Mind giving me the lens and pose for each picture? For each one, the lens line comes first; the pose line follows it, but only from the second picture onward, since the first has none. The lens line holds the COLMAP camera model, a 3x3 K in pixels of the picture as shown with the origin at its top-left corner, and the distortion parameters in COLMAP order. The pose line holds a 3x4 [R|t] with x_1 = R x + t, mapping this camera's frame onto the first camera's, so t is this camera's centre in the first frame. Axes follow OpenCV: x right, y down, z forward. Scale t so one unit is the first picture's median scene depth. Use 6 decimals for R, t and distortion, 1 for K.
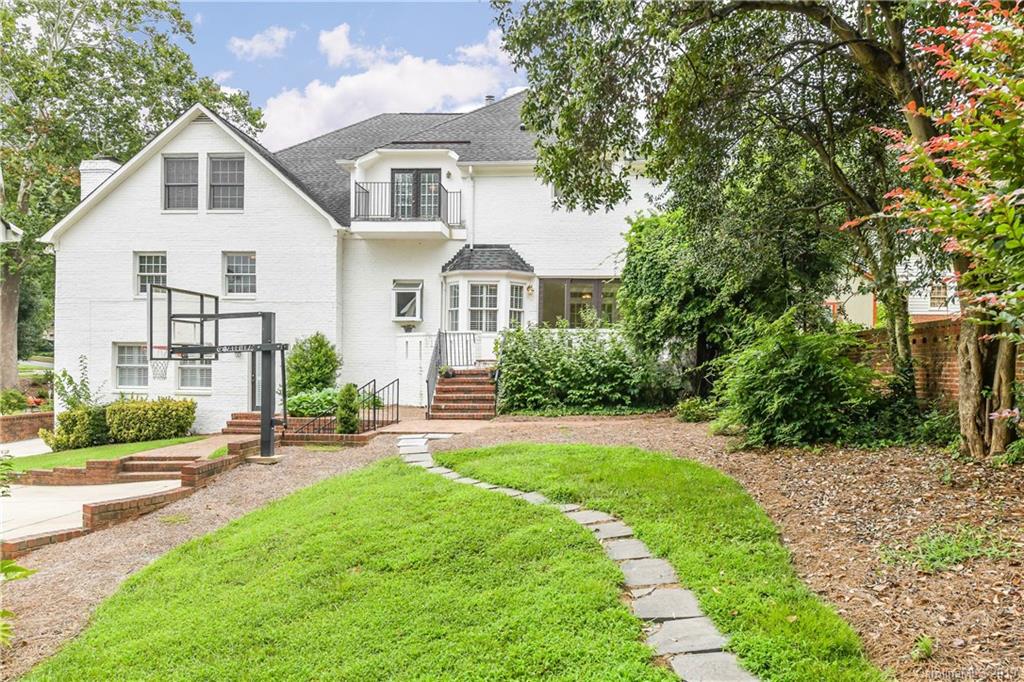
lens RADIAL K [[707.7, 0, 513.0], [0, 707.7, 343.6], [0, 0, 1]] dist [0.014208, 0.001463]
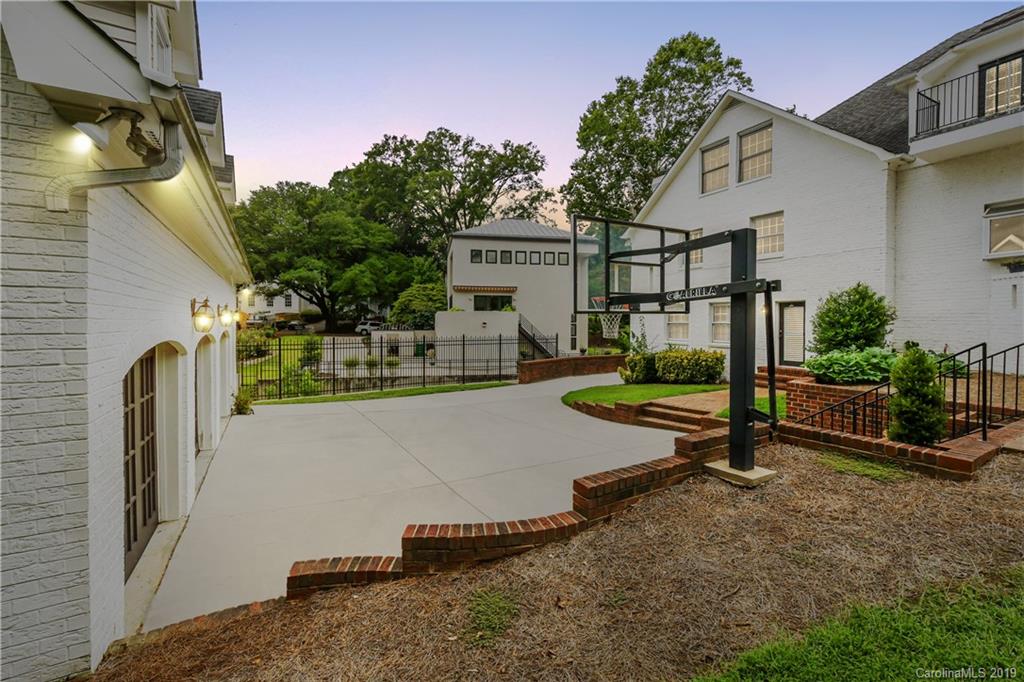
lens RADIAL K [[417.8, 0, 512.2], [0, 417.8, 334.0], [0, 0, 1]] dist [0.004814, -0.001031]
pose [[0.565185, 0.012519, -0.824869, -0.090652], [0.034367, 0.998660, 0.038704, 0.013128], [0.824248, -0.050223, 0.563997, 0.356580]]
